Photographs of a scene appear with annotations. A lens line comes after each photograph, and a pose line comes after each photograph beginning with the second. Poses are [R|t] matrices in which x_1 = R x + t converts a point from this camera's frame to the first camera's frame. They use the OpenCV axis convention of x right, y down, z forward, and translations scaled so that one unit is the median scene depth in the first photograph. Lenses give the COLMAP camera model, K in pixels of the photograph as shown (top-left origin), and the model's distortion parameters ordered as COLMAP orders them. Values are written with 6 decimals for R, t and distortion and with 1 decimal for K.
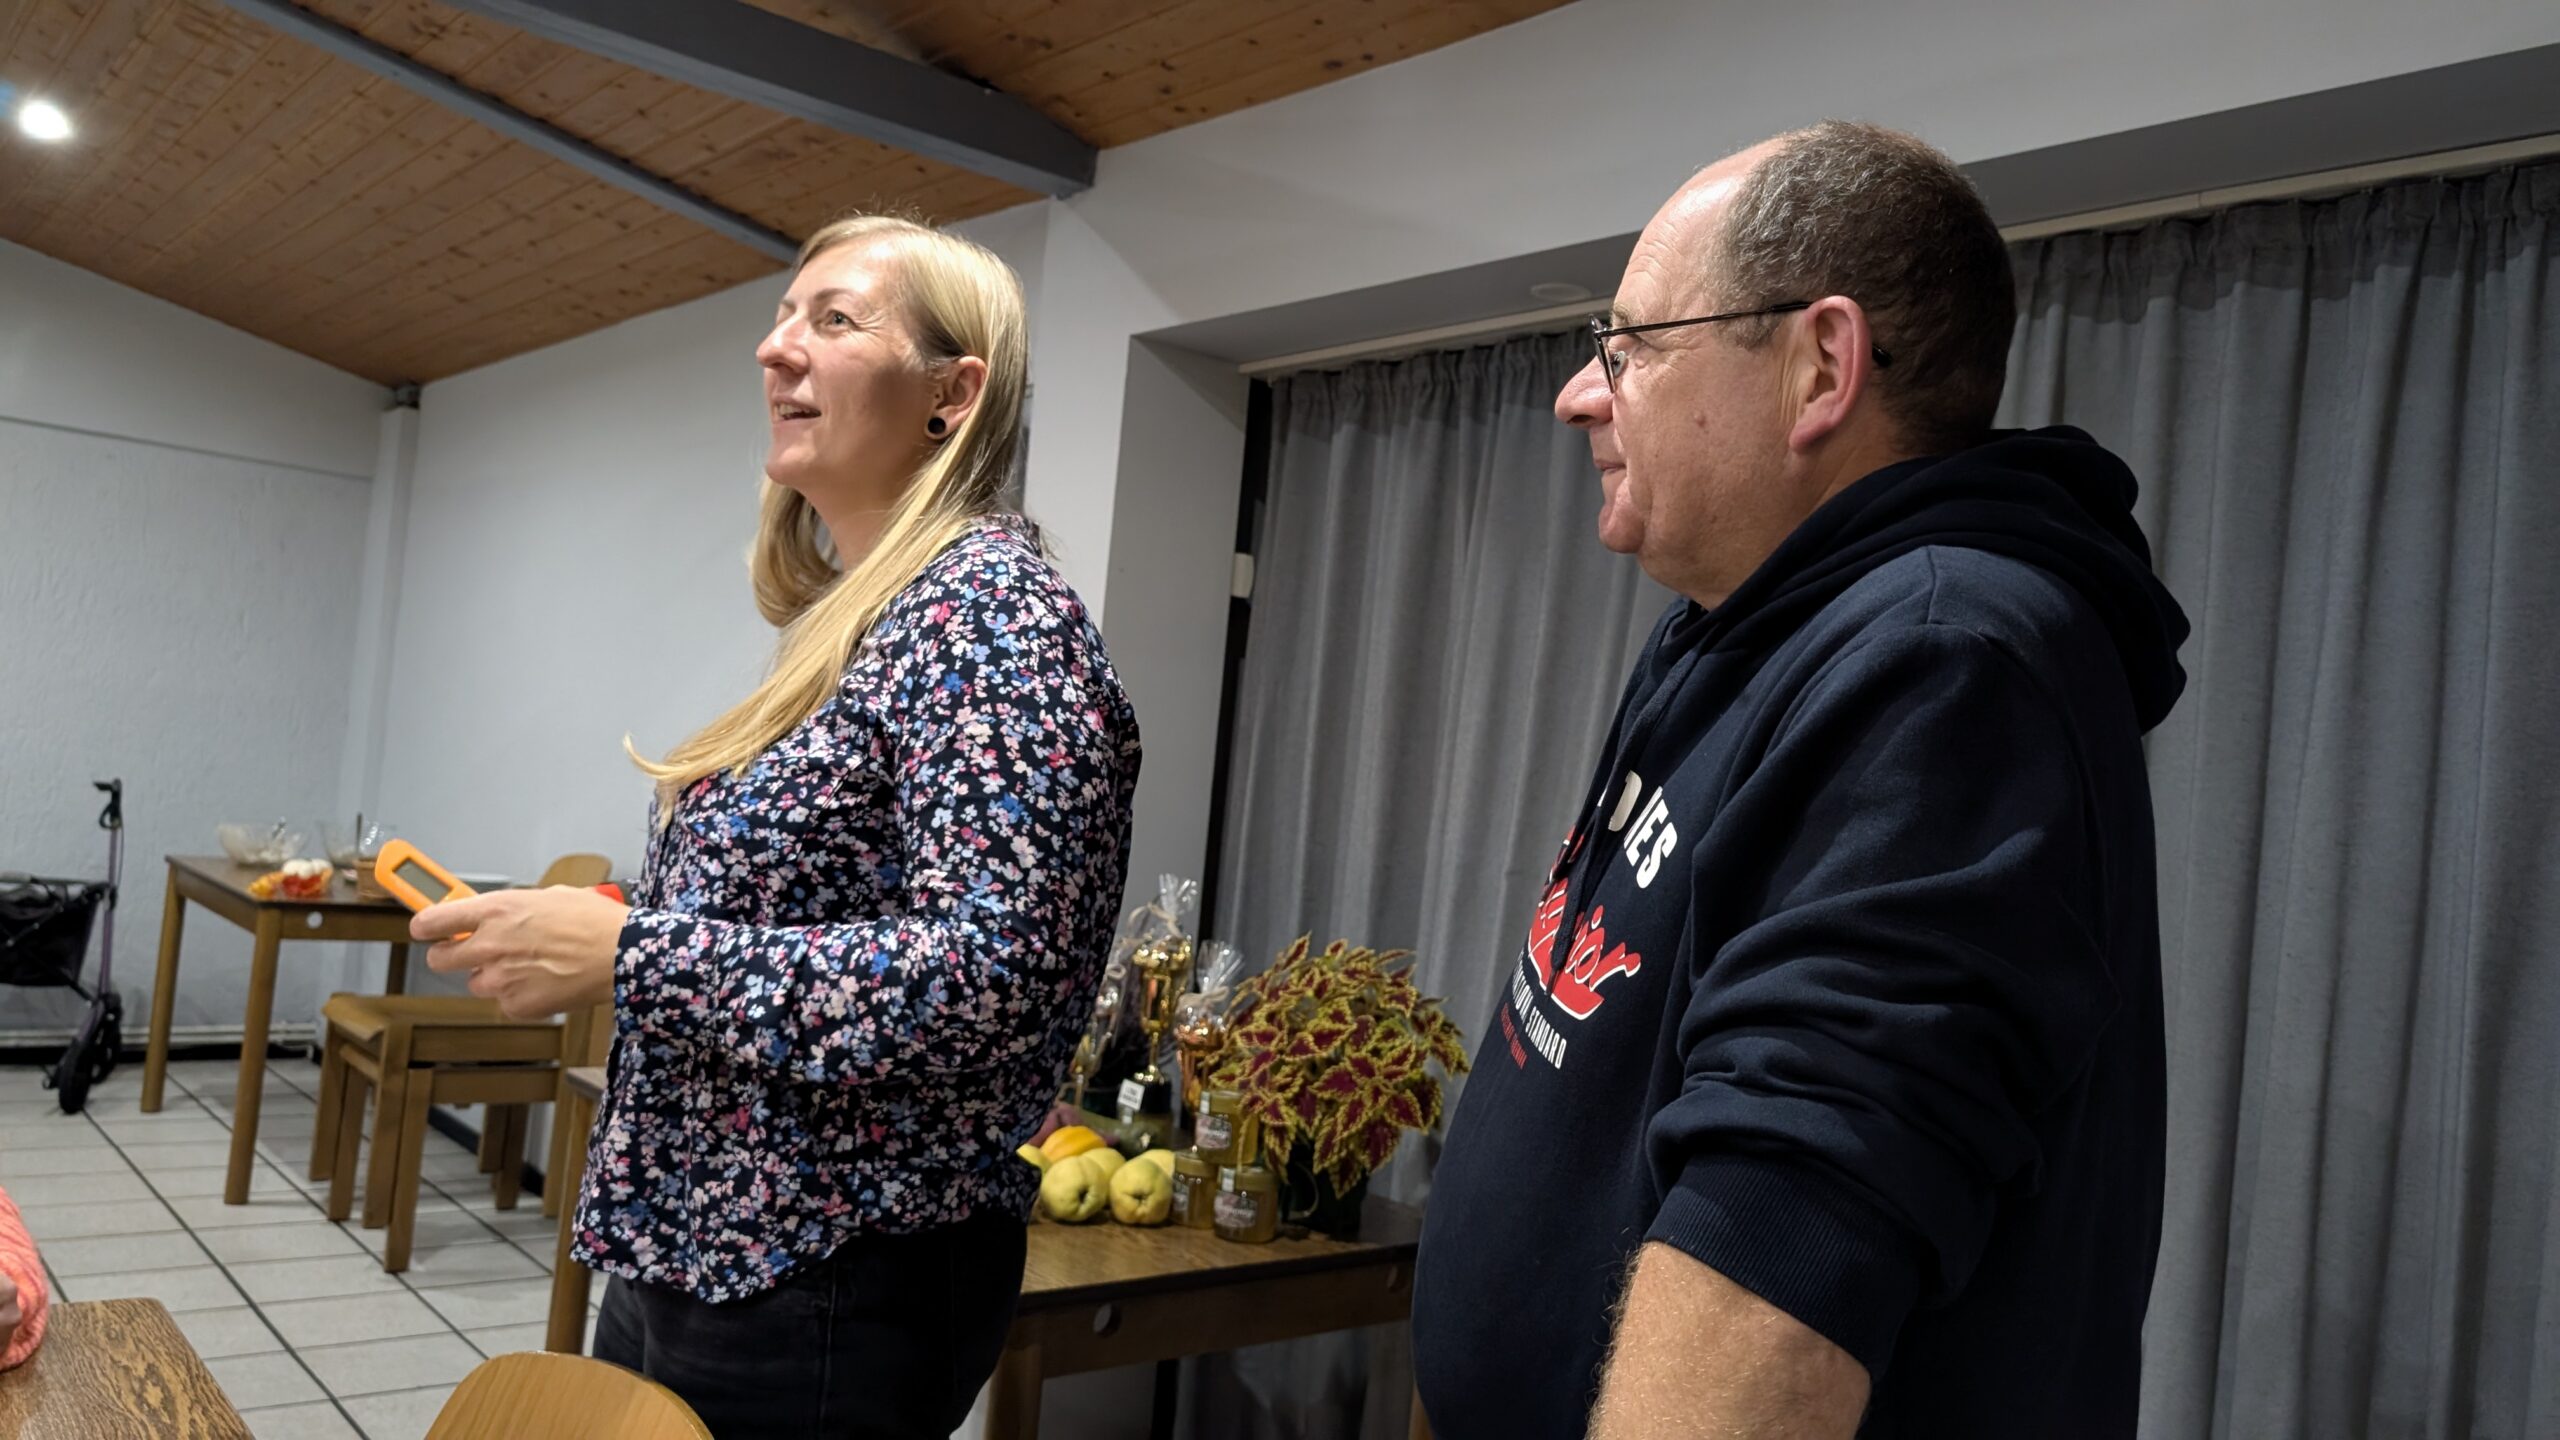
lens RADIAL K [[1901.8, 0, 1274.5], [0, 1901.8, 735.5], [0, 0, 1]] dist [0.025182, -0.030360]
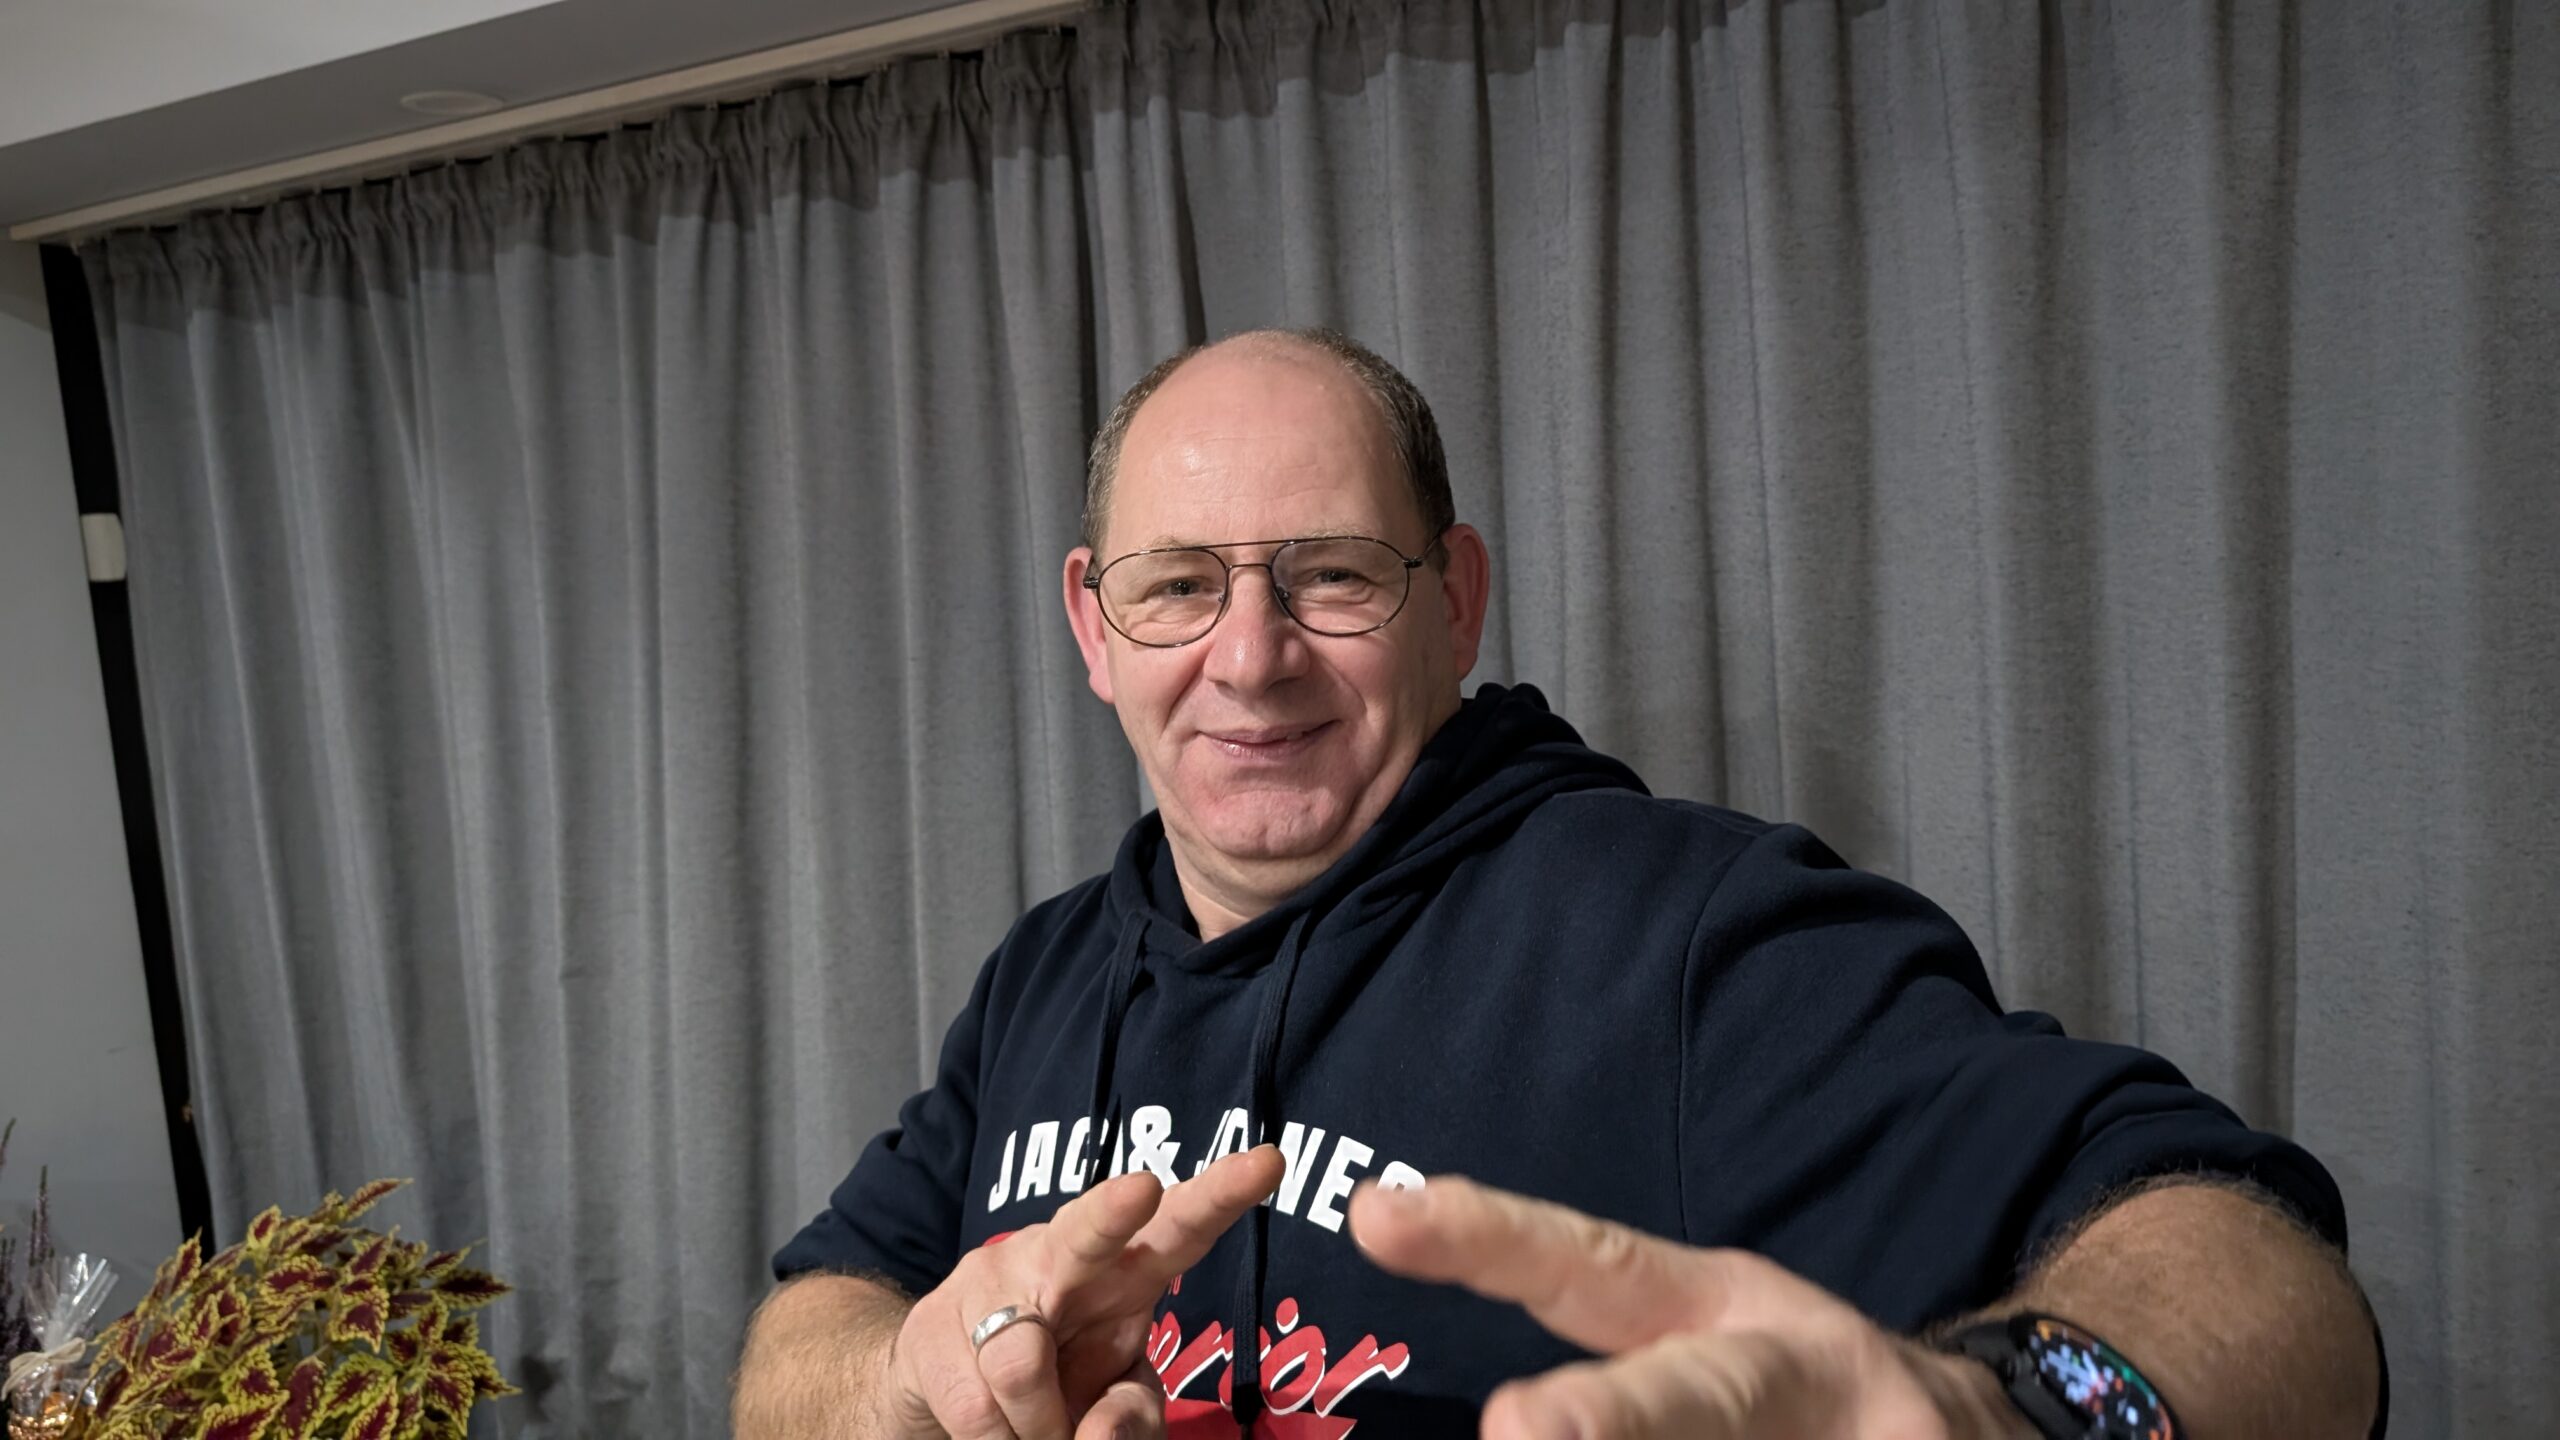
lens RADIAL K [[1901.8, 0, 1281.5], [0, 1901.8, 712.8], [0, 0, 1]] dist [0.025182, -0.030360]
pose [[0.913278, -0.203983, 0.352583, 0.162769], [0.148774, 0.972819, 0.177453, -0.124340], [-0.379197, -0.109609, 0.918801, 0.327704]]
